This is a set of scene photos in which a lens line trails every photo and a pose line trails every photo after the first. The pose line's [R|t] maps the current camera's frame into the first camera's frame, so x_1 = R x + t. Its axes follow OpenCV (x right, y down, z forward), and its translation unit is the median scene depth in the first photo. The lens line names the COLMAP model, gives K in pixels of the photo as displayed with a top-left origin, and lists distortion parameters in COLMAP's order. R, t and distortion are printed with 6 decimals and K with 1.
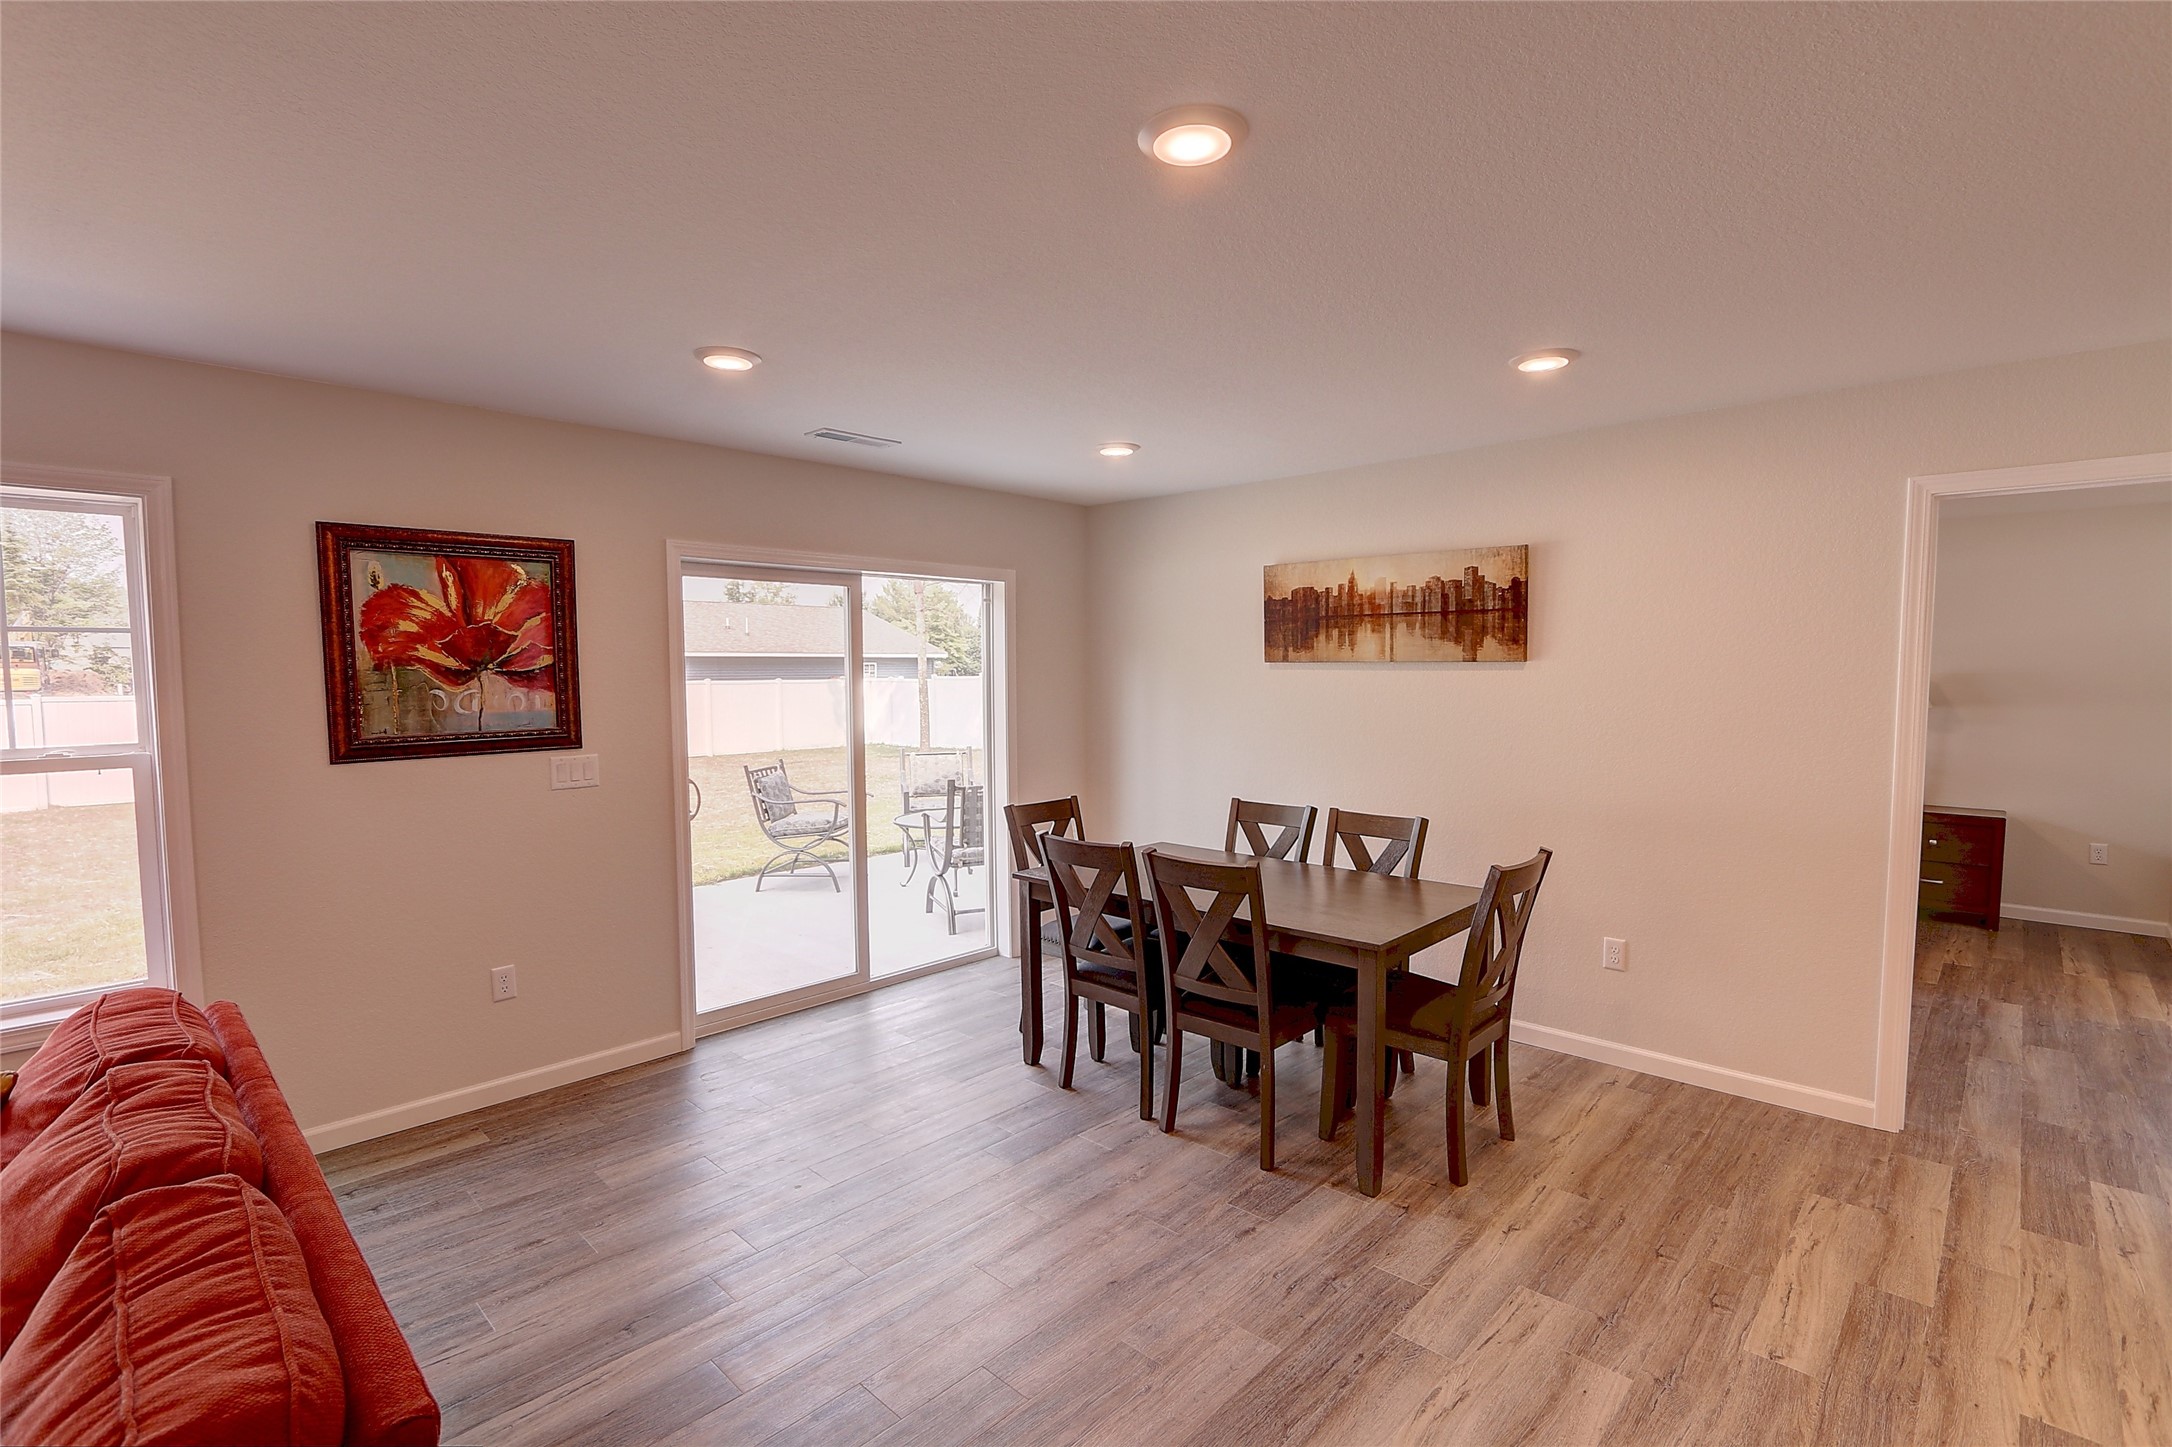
lens RADIAL K [[994.1, 0, 1091.7], [0, 994.1, 727.7], [0, 0, 1]] dist [0.000579, -0.000086]
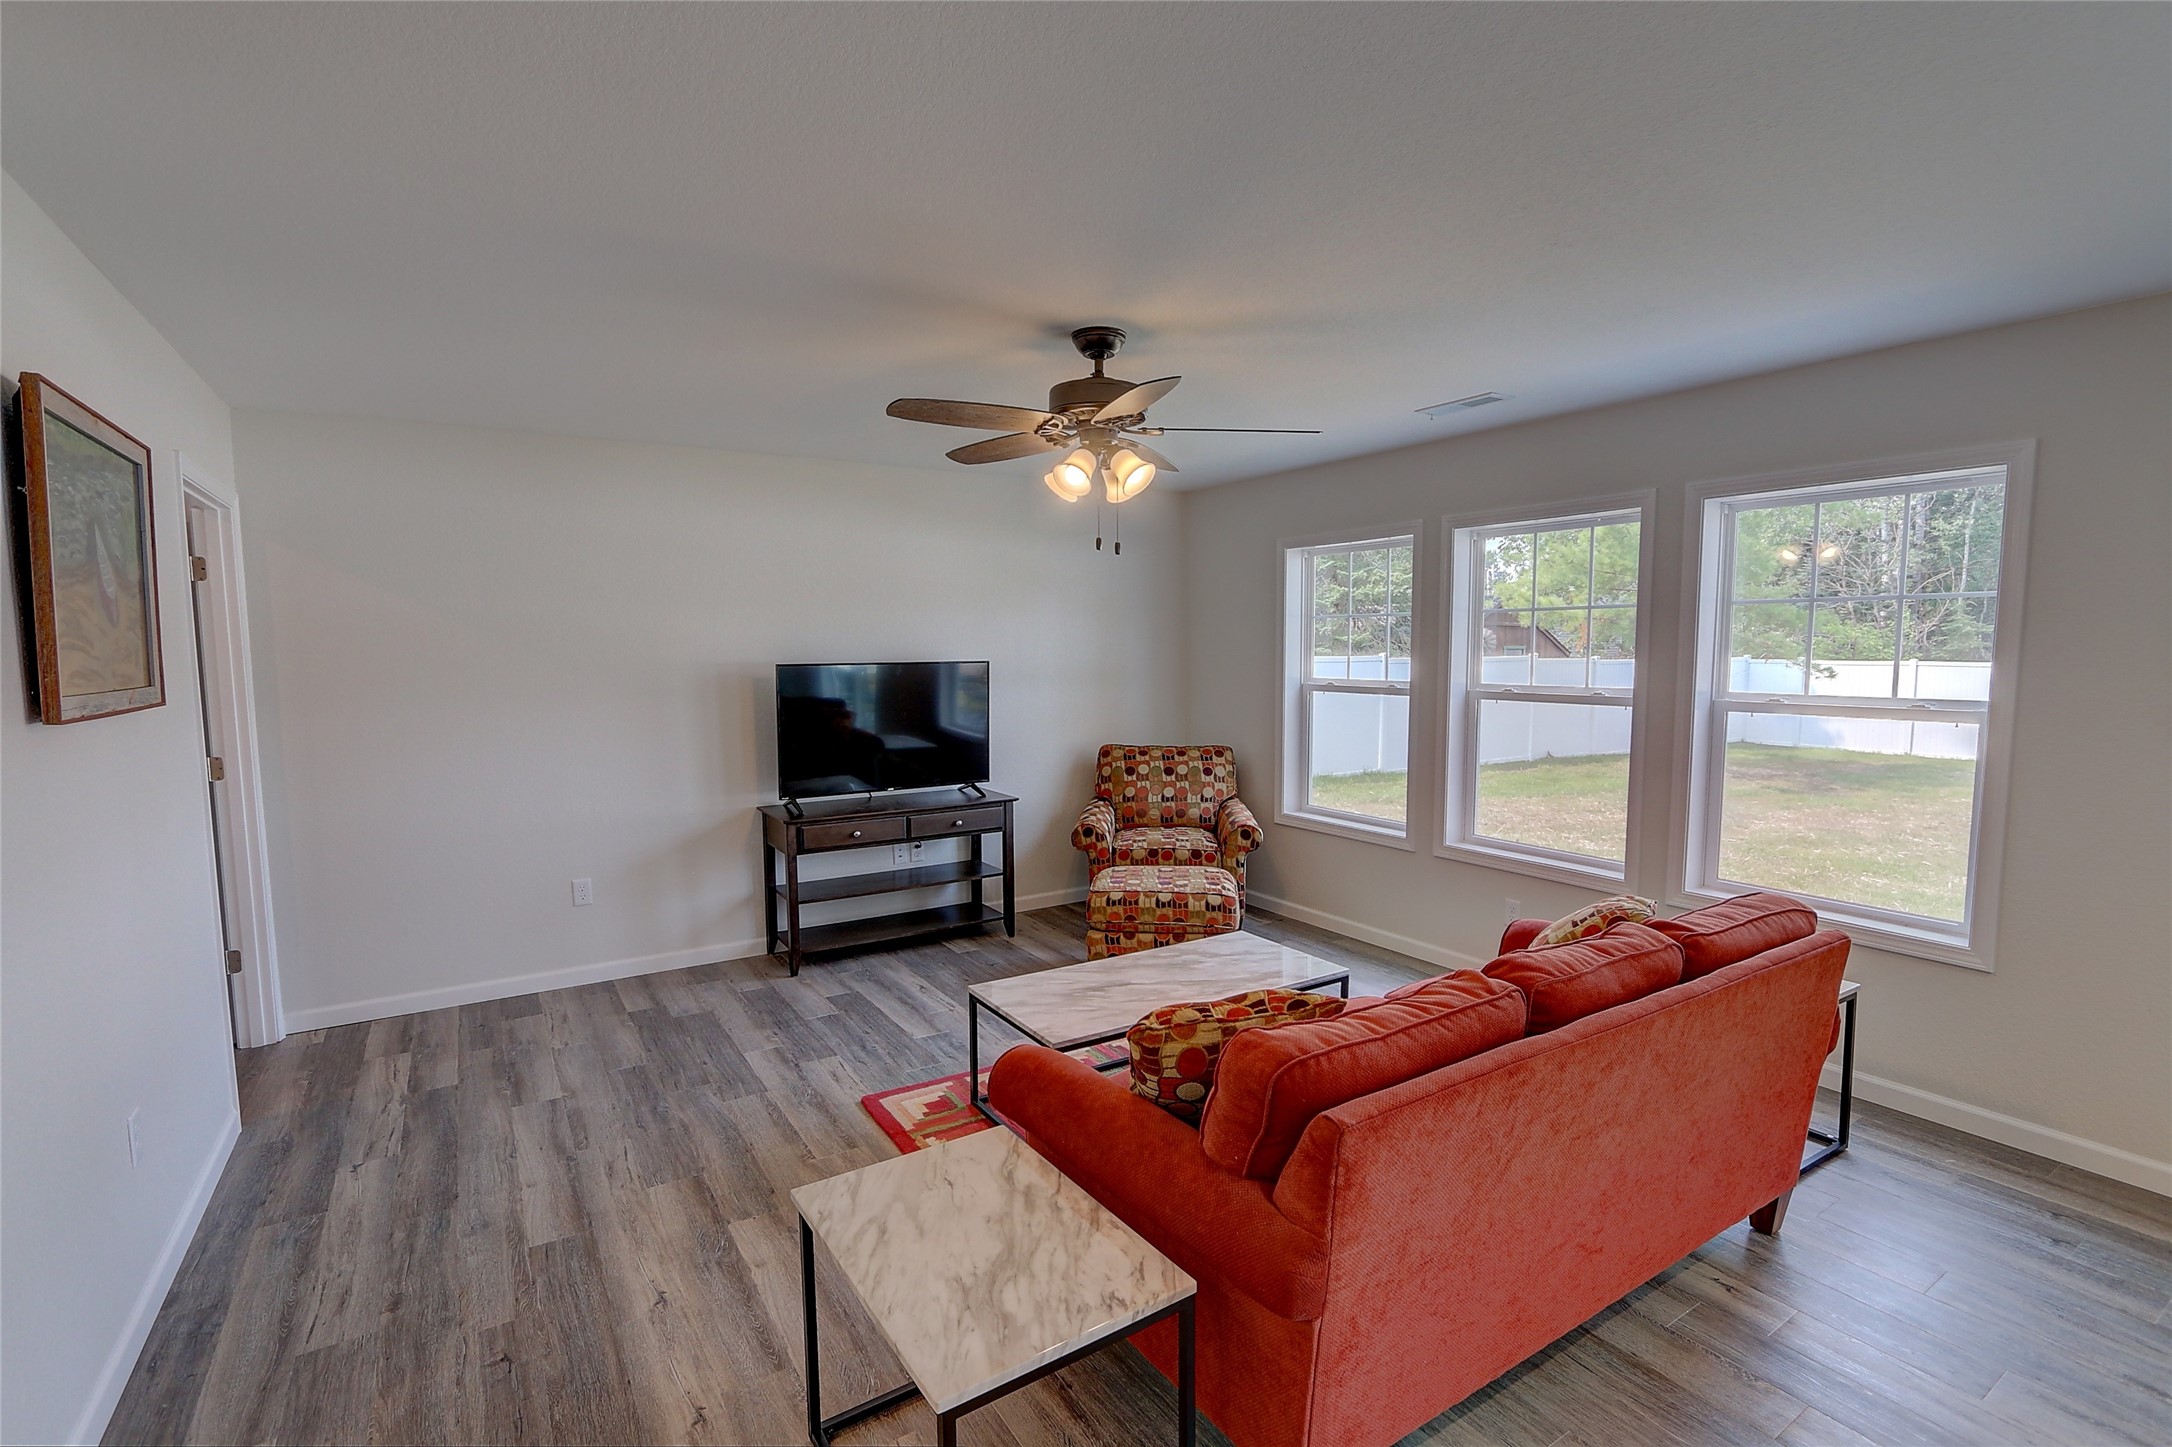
lens RADIAL K [[1002.6, 0, 1085.9], [0, 1002.6, 711.0], [0, 0, 1]] dist [0.000633, 0.000072]
pose [[-0.258061, 0.062869, -0.964081, 0.374912], [-0.041382, 0.996245, 0.076043, -0.022452], [0.965242, 0.059520, -0.254490, 0.402141]]
